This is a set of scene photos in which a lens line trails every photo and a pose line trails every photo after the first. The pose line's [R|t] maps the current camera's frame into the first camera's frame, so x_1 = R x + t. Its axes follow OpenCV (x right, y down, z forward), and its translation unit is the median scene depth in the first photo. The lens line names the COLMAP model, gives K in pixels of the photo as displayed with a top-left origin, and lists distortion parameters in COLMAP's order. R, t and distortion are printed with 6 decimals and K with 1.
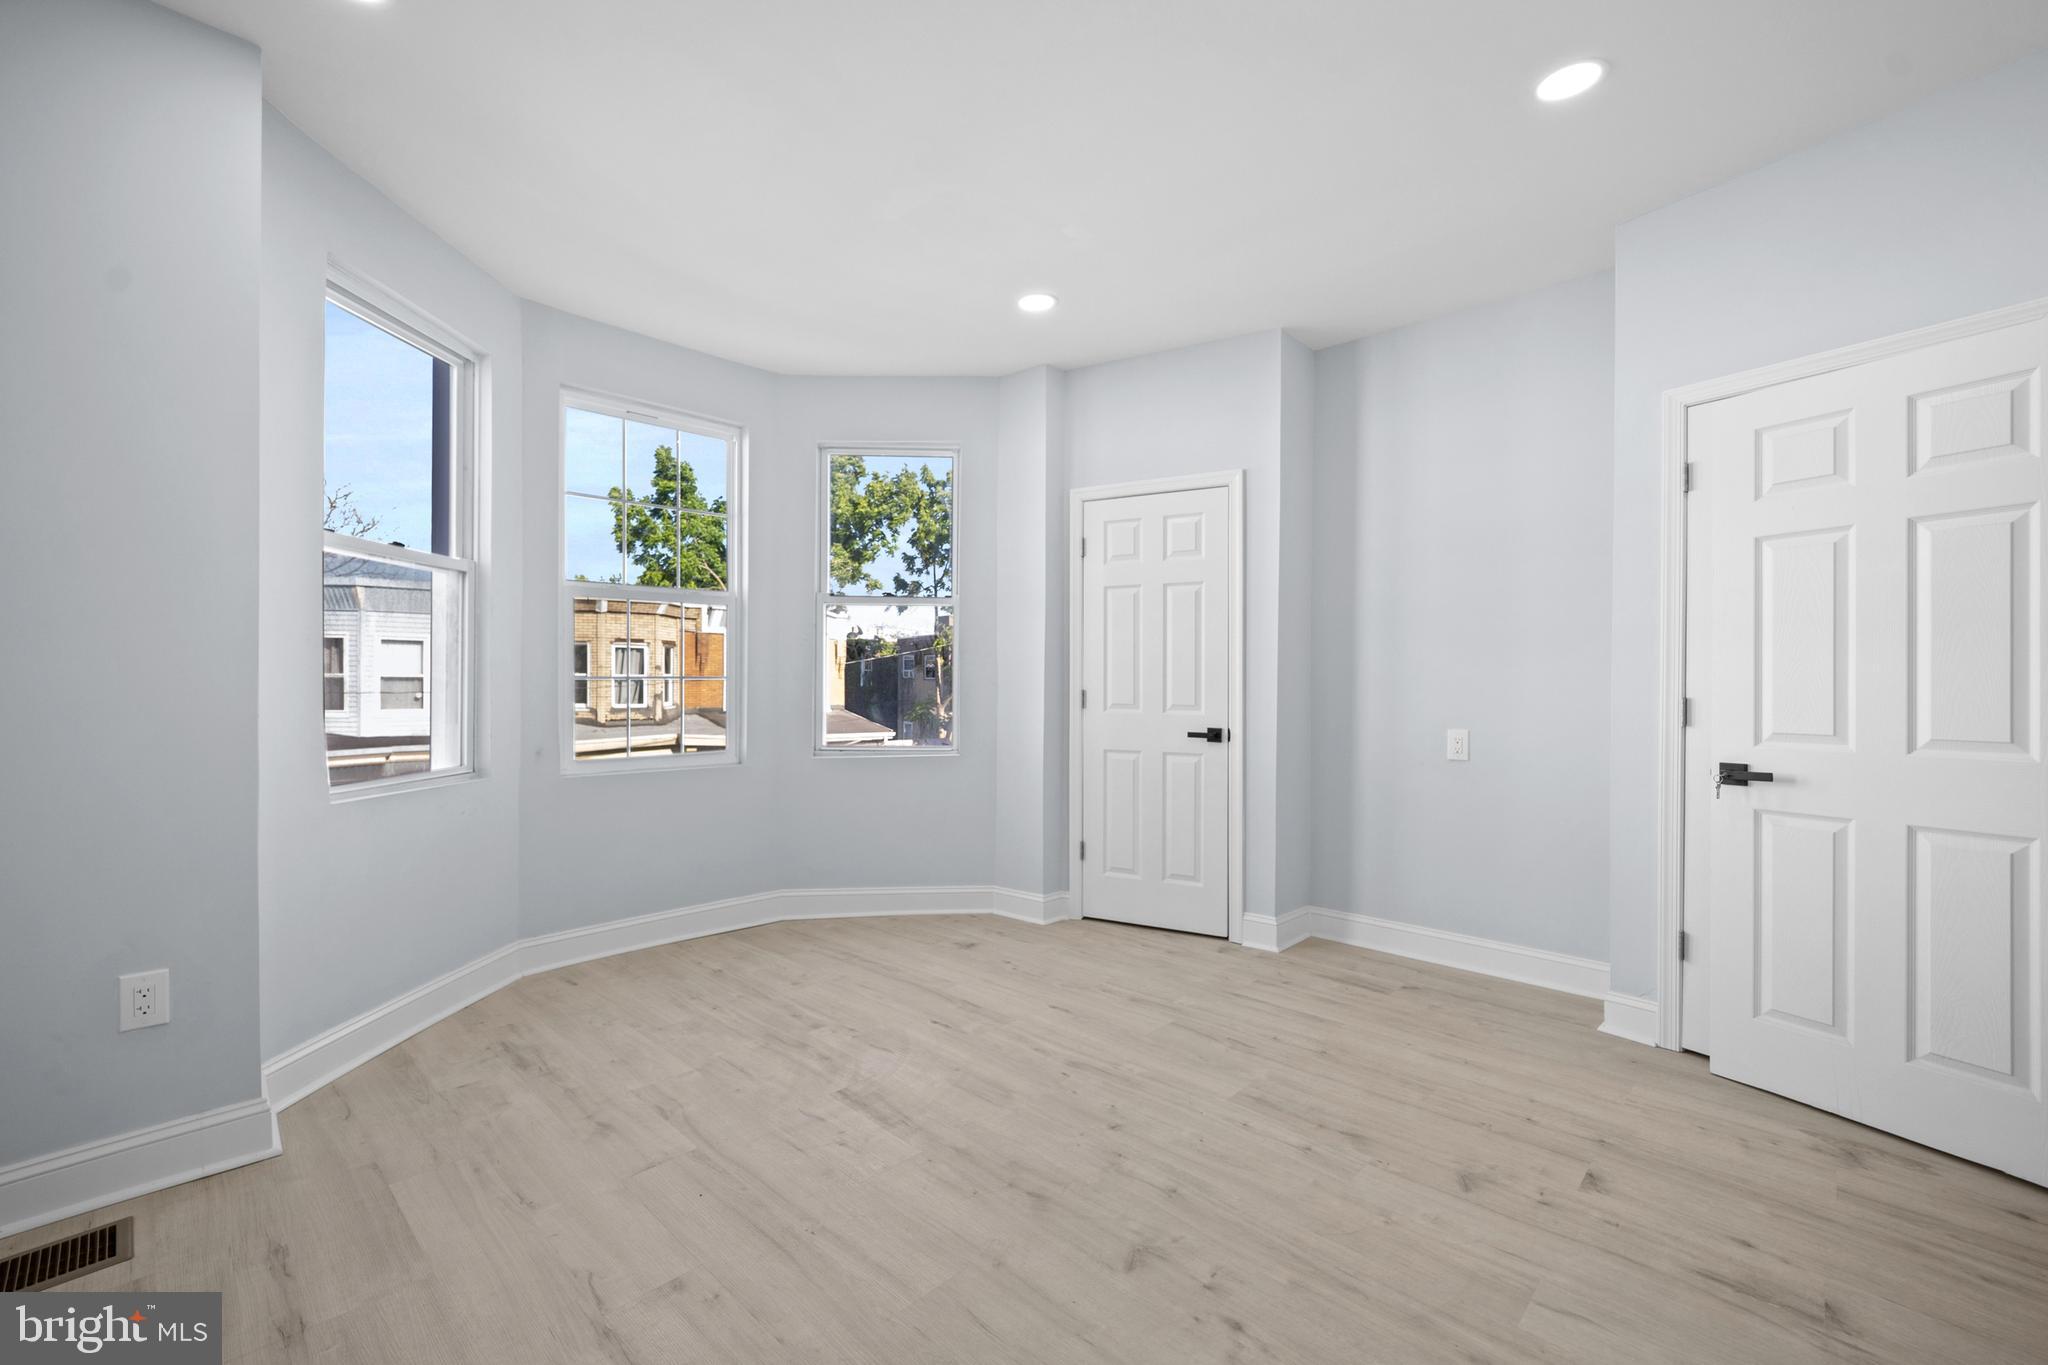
lens RADIAL K [[849.7, 0, 1025.9], [0, 849.7, 682.7], [0, 0, 1]] dist [-0.008779, -0.002599]
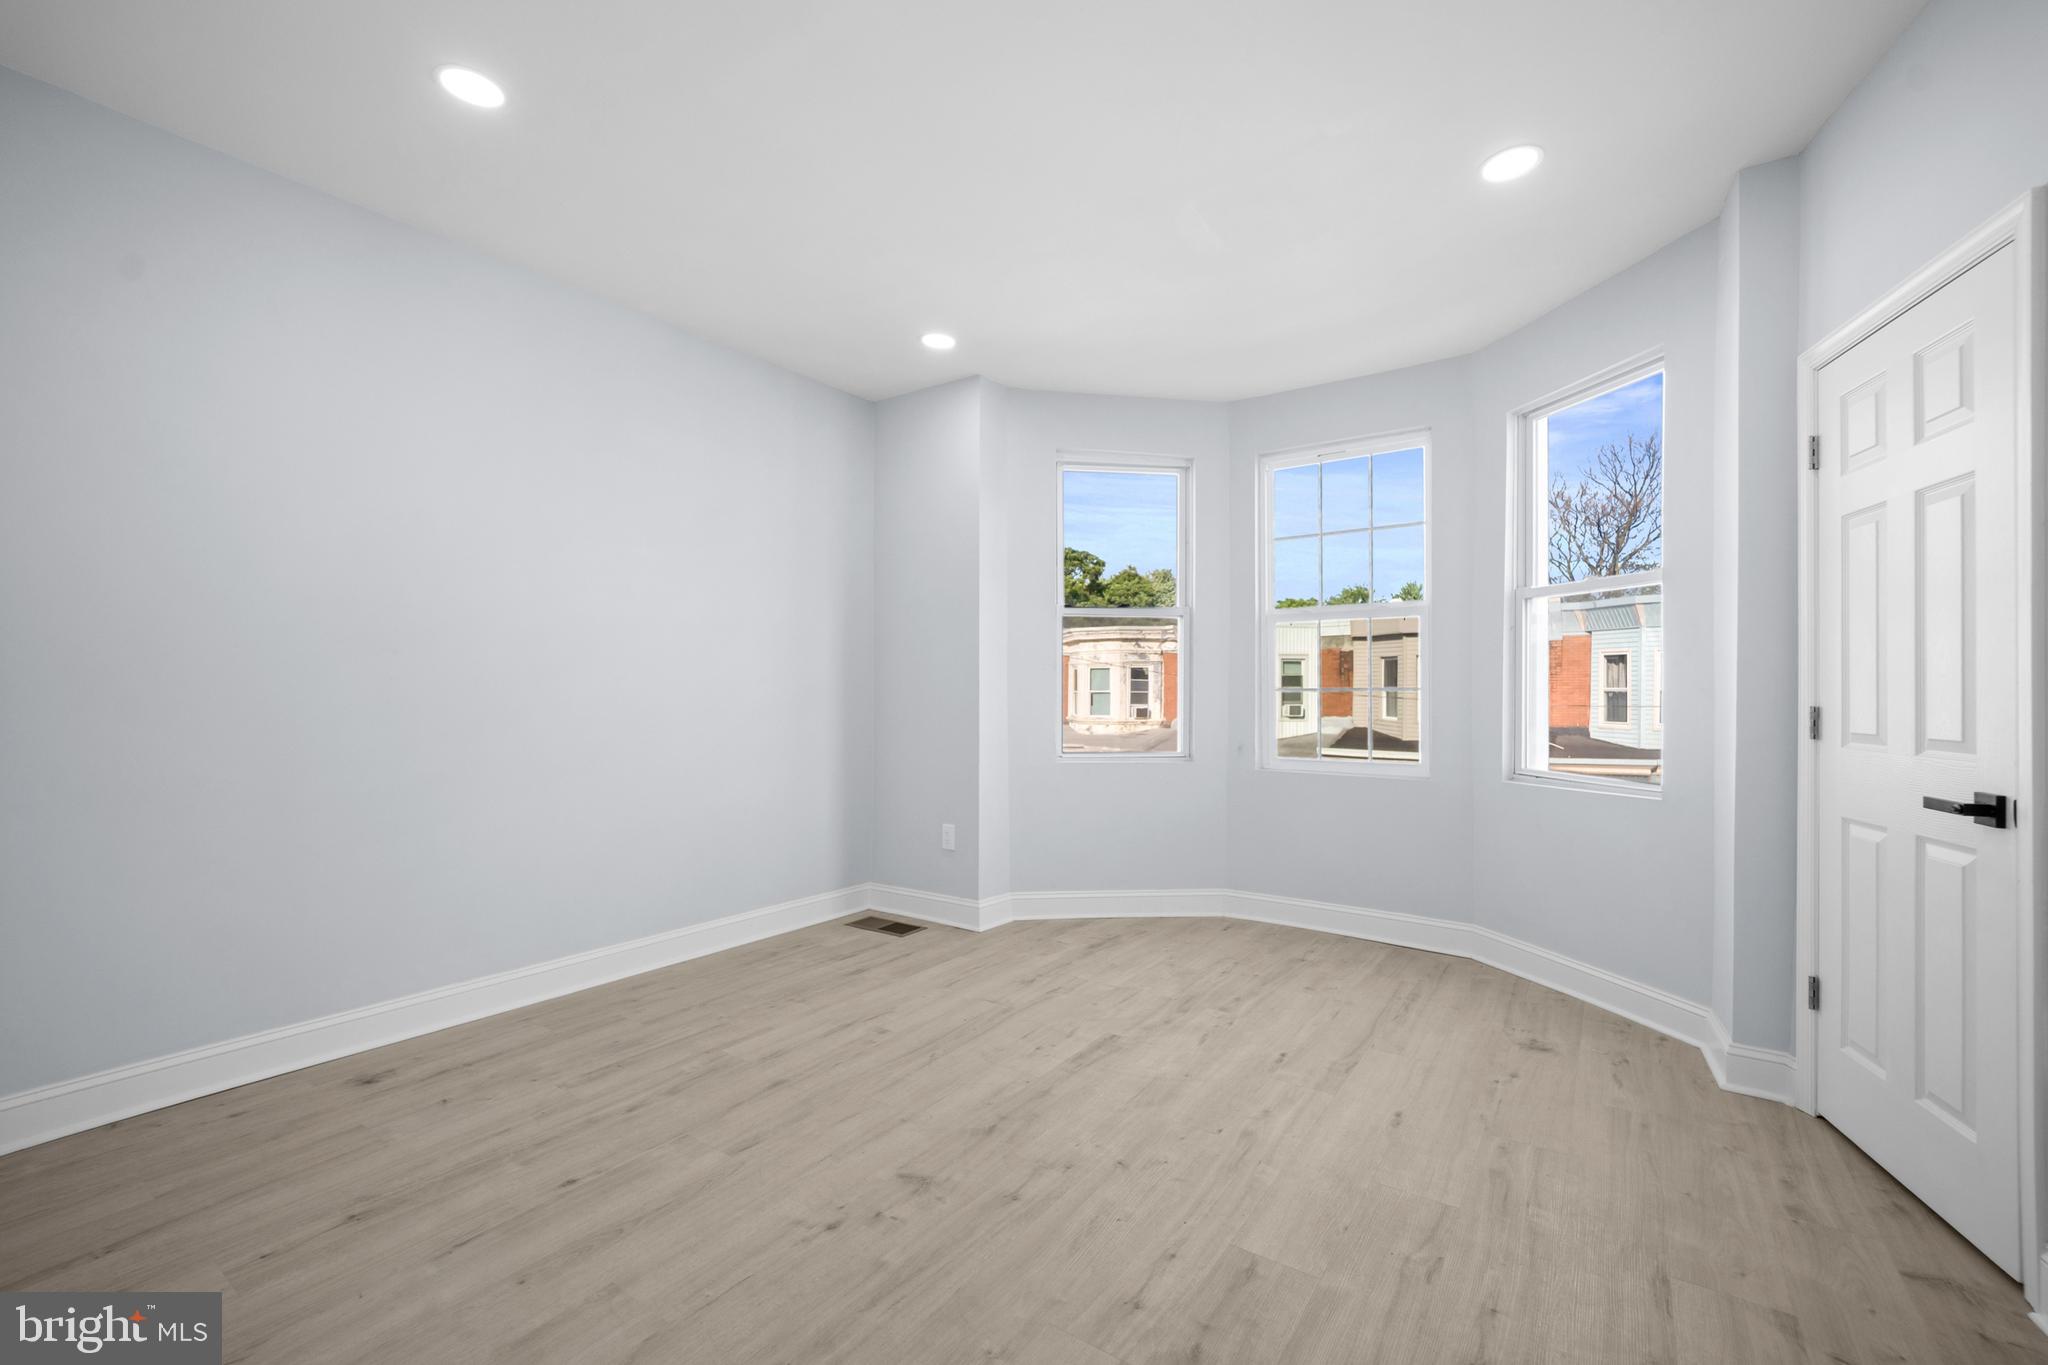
lens RADIAL K [[849.7, 0, 1015.7], [0, 849.7, 683.7], [0, 0, 1]] dist [-0.008779, -0.002599]
pose [[0.139182, -0.011611, -0.990199, 0.811070], [-0.004351, 0.999914, -0.012336, 0.003224], [0.990257, 0.006025, 0.139119, 0.594093]]
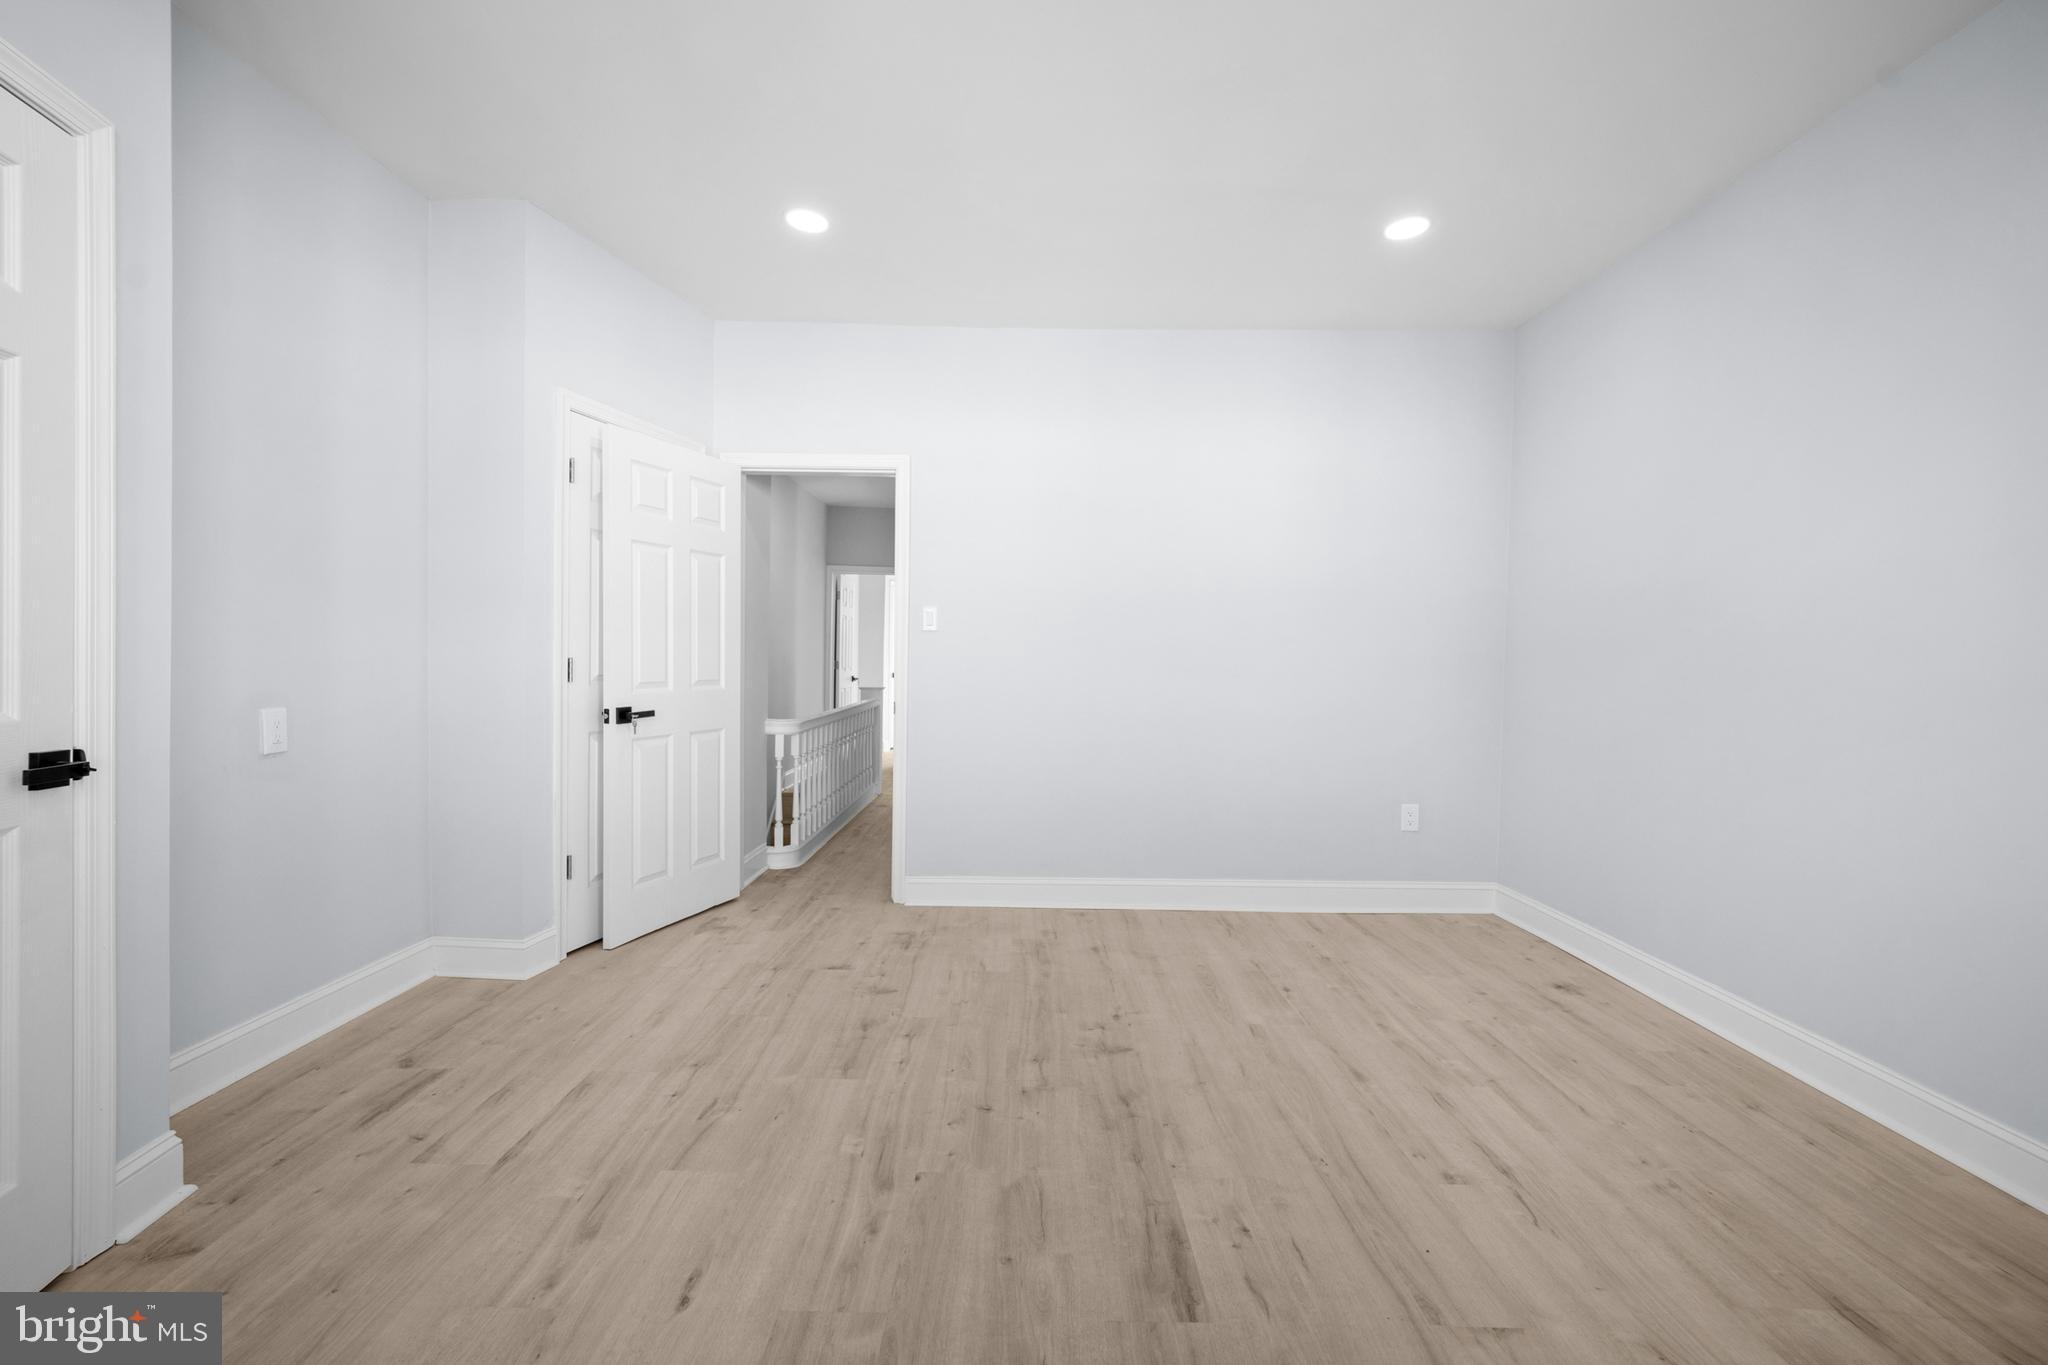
lens RADIAL K [[849.7, 0, 1013.6], [0, 849.7, 671.8], [0, 0, 1]] dist [-0.008779, -0.002599]
pose [[-0.679022, -0.028734, 0.733555, -0.486973], [-0.017296, 0.999582, 0.023145, 0.000494], [-0.733914, 0.003029, -0.679236, 1.294255]]
